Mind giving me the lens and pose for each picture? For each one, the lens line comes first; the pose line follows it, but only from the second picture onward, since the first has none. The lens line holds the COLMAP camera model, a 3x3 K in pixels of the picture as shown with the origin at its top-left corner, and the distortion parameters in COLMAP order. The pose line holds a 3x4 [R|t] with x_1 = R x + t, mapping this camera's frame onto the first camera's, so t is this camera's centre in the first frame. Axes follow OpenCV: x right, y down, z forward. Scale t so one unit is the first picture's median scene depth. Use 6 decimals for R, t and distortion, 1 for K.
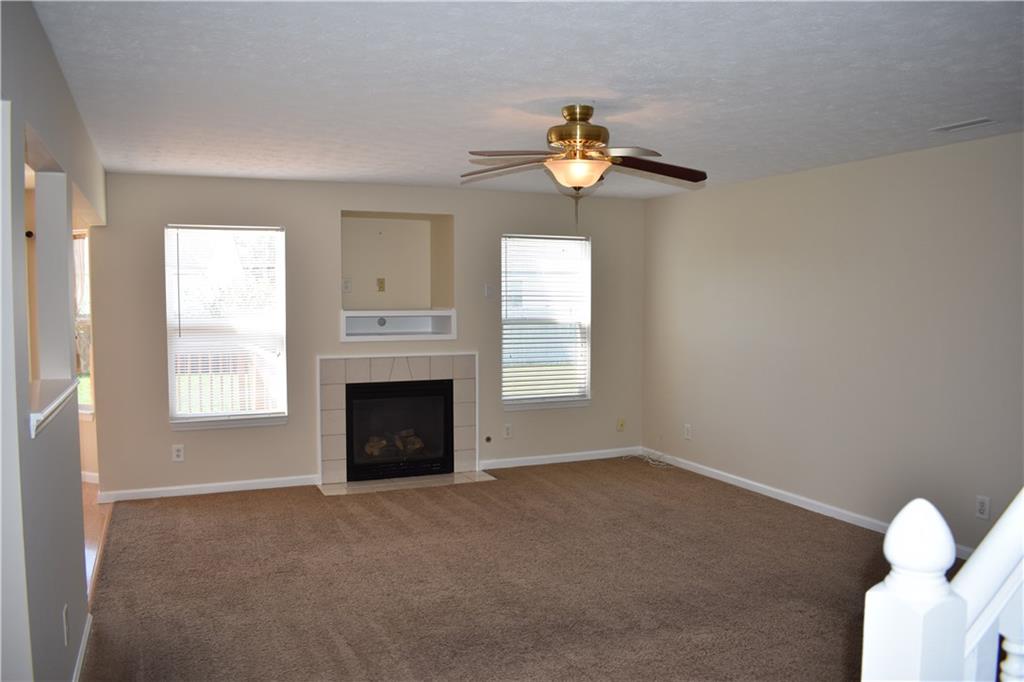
lens RADIAL K [[828.7, 0, 512.0], [0, 828.7, 341.0], [0, 0, 1]] dist [-0.053874, -0.008223]
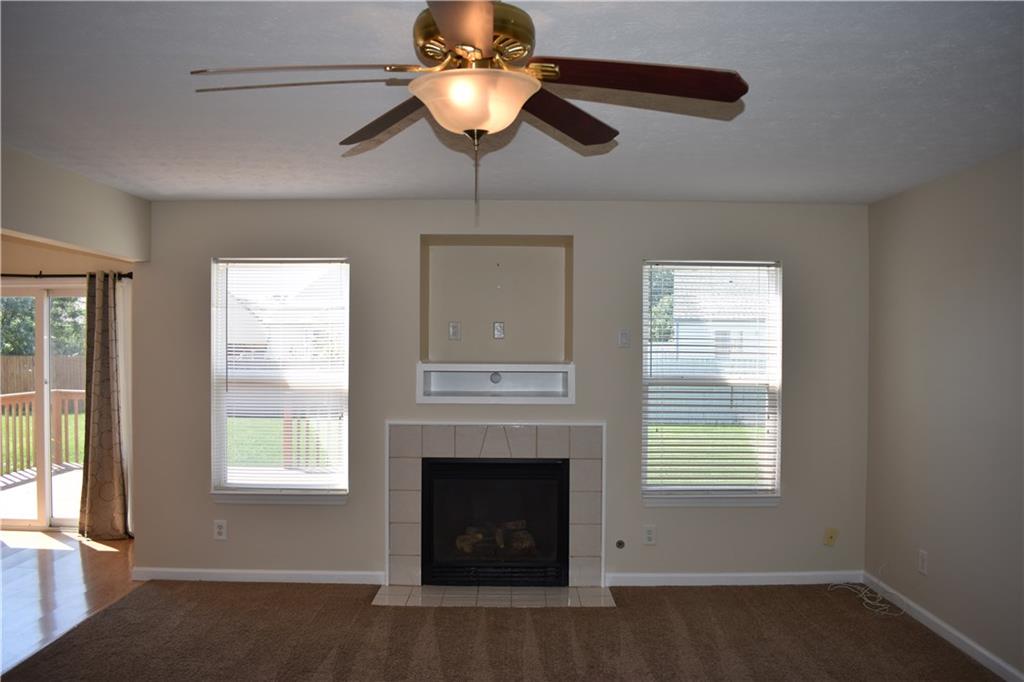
lens RADIAL K [[817.3, 0, 512.0], [0, 817.3, 341.0], [0, 0, 1]] dist [-0.099102, 0.075019]
pose [[0.916193, 0.003368, -0.400723, 0.176983], [-0.027780, 0.998093, -0.055127, -0.017051], [0.399773, 0.061639, 0.914539, 0.325388]]
